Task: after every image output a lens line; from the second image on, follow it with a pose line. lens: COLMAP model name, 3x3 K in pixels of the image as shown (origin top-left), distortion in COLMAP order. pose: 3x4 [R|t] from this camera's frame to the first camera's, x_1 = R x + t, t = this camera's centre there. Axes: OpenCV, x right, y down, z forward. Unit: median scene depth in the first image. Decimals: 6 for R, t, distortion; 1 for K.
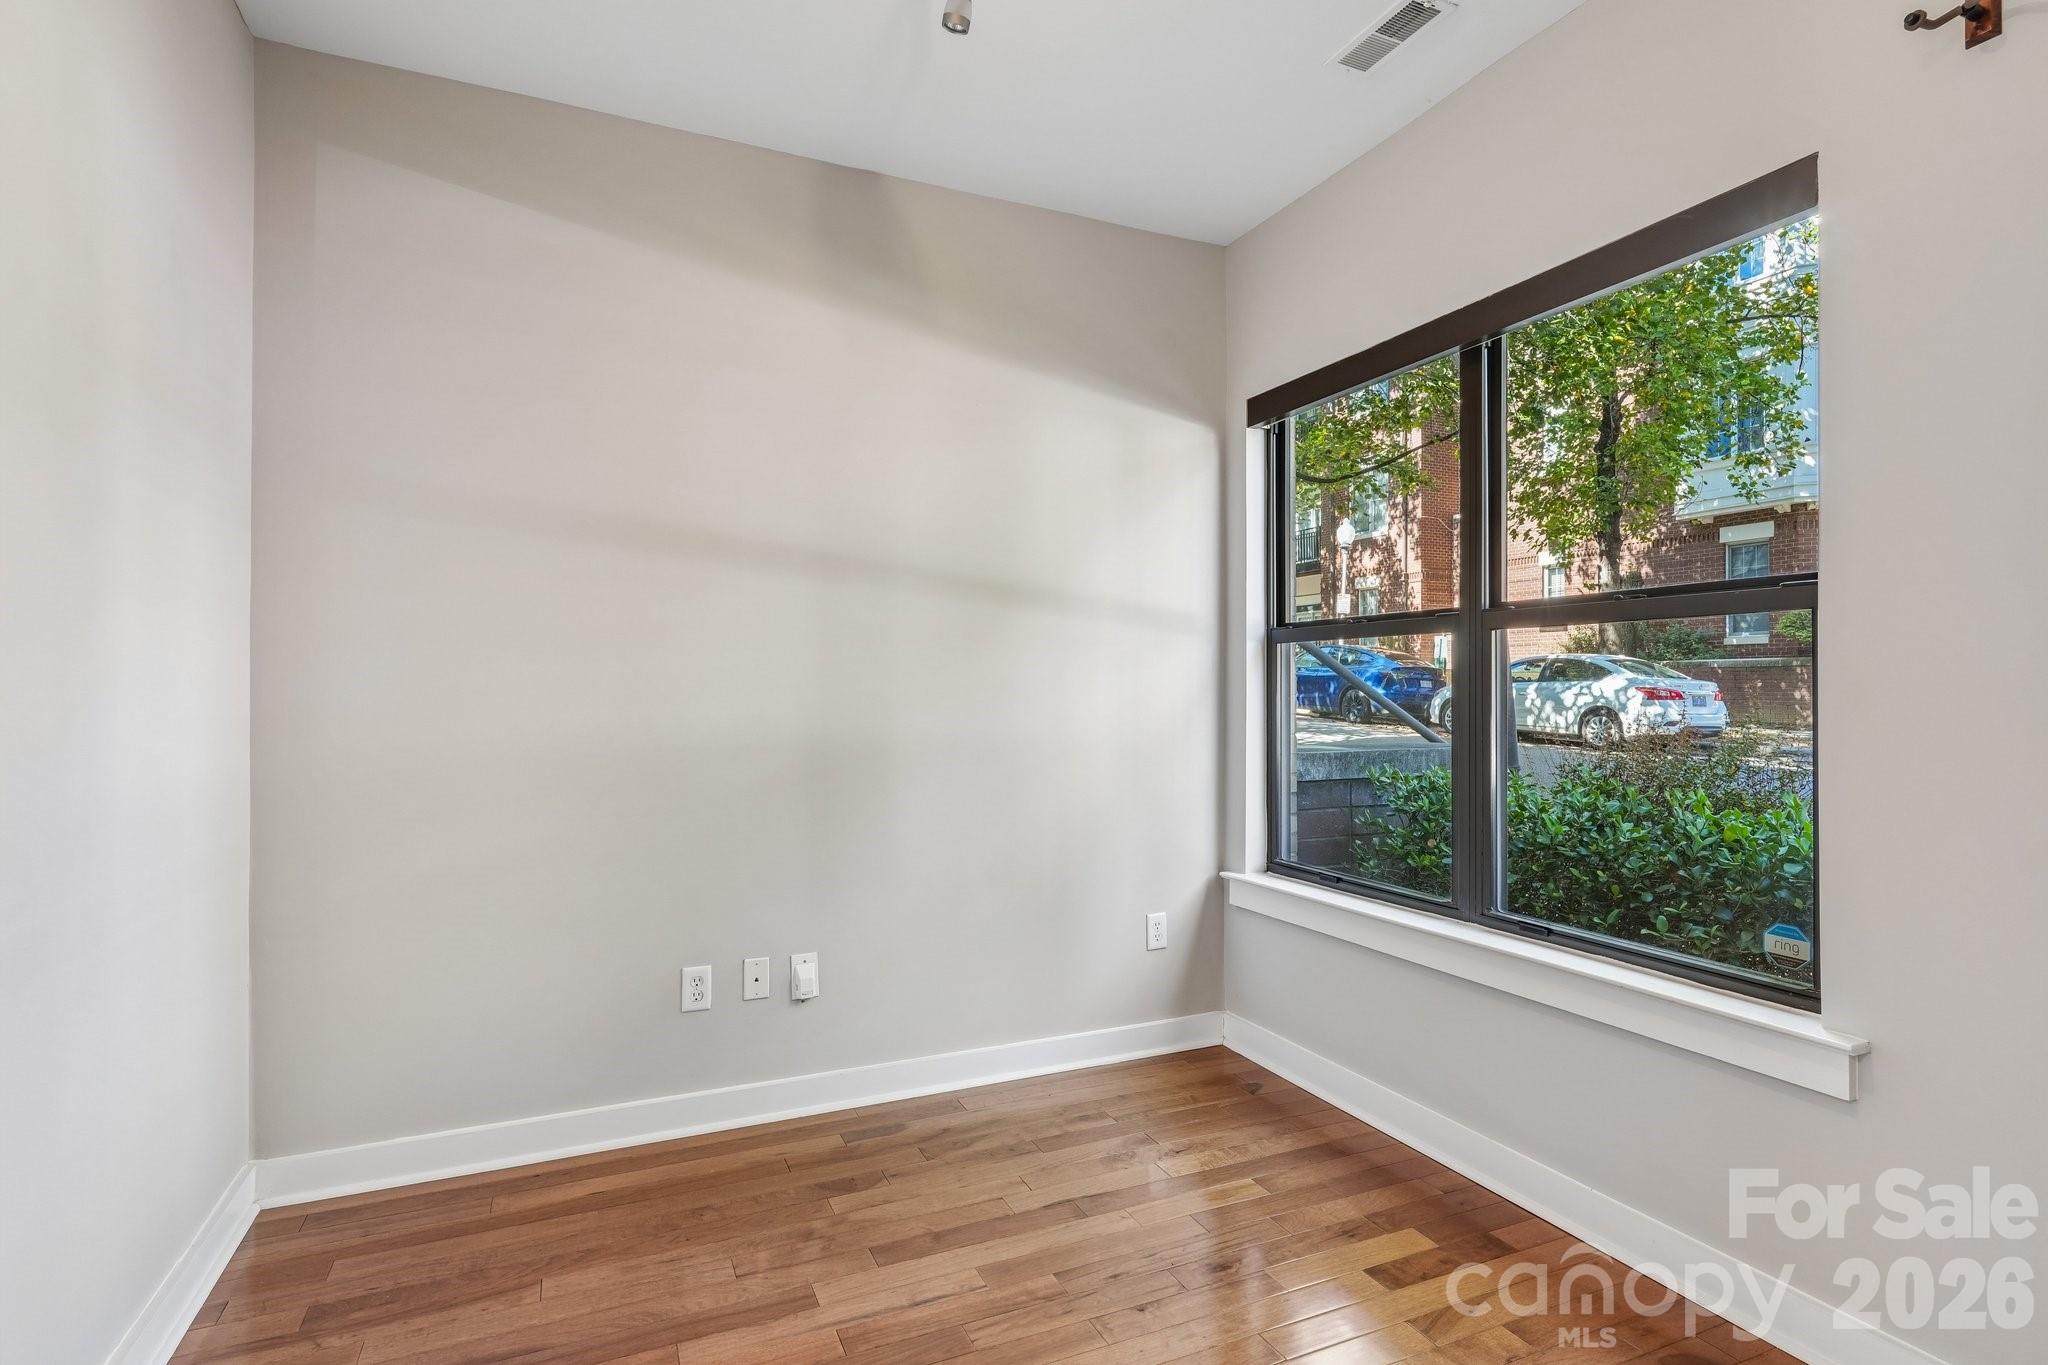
lens RADIAL K [[1000.3, 0, 1031.0], [0, 1000.3, 684.2], [0, 0, 1]] dist [0.003344, 0.000528]
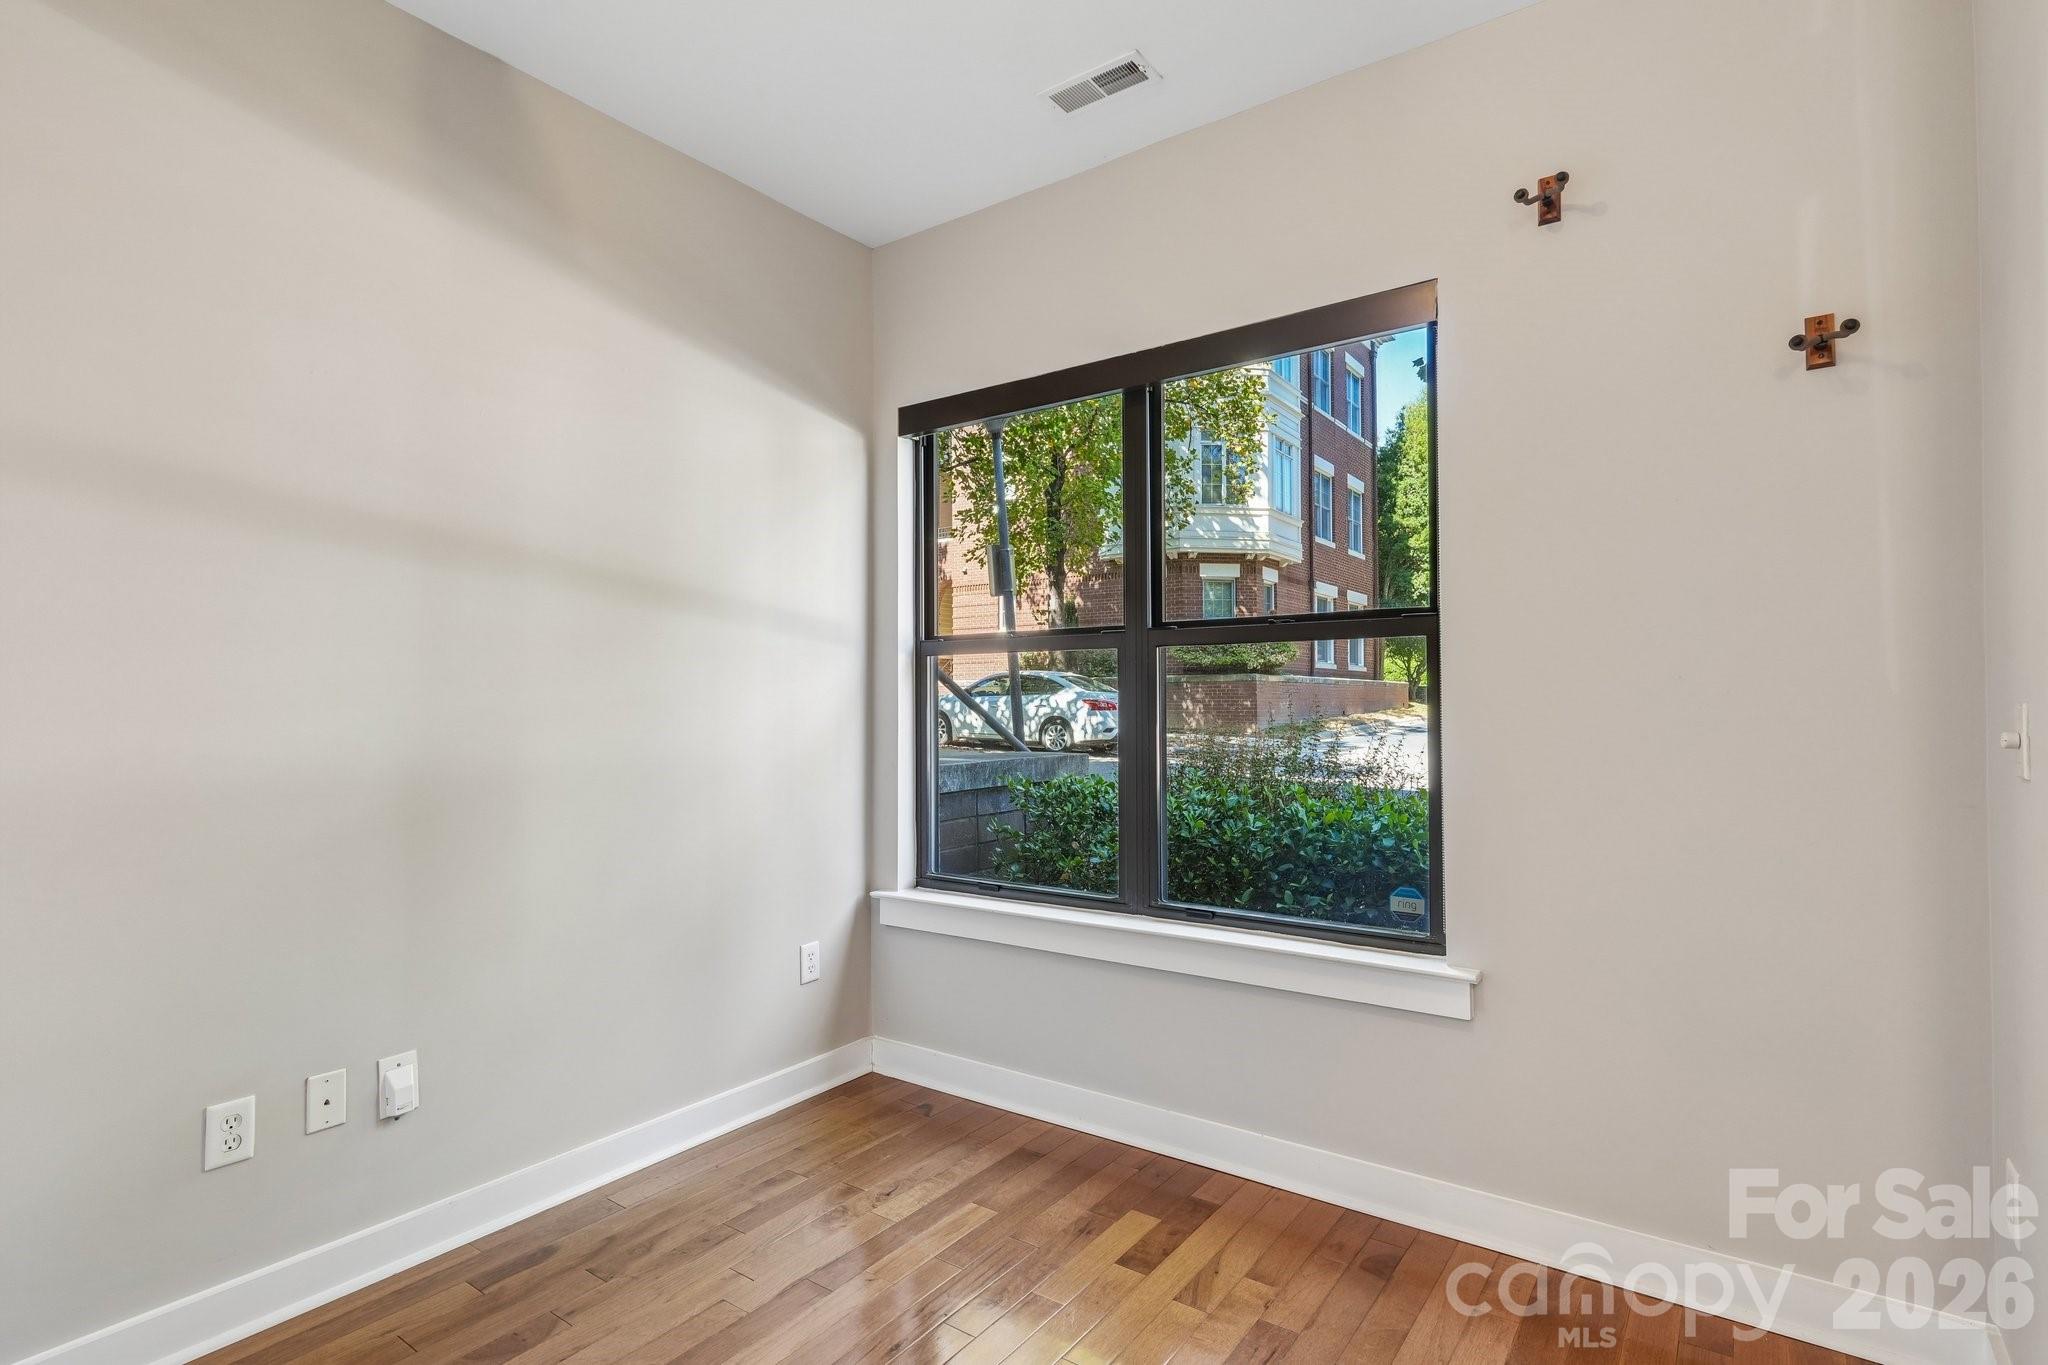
lens RADIAL K [[1000.3, 0, 1024.5], [0, 1000.3, 683.0], [0, 0, 1]] dist [0.003344, 0.000528]
pose [[0.867341, 0.004107, 0.497697, -0.186536], [0.003611, 0.999888, -0.014544, 0.000917], [-0.497701, 0.014412, 0.867229, 0.099651]]
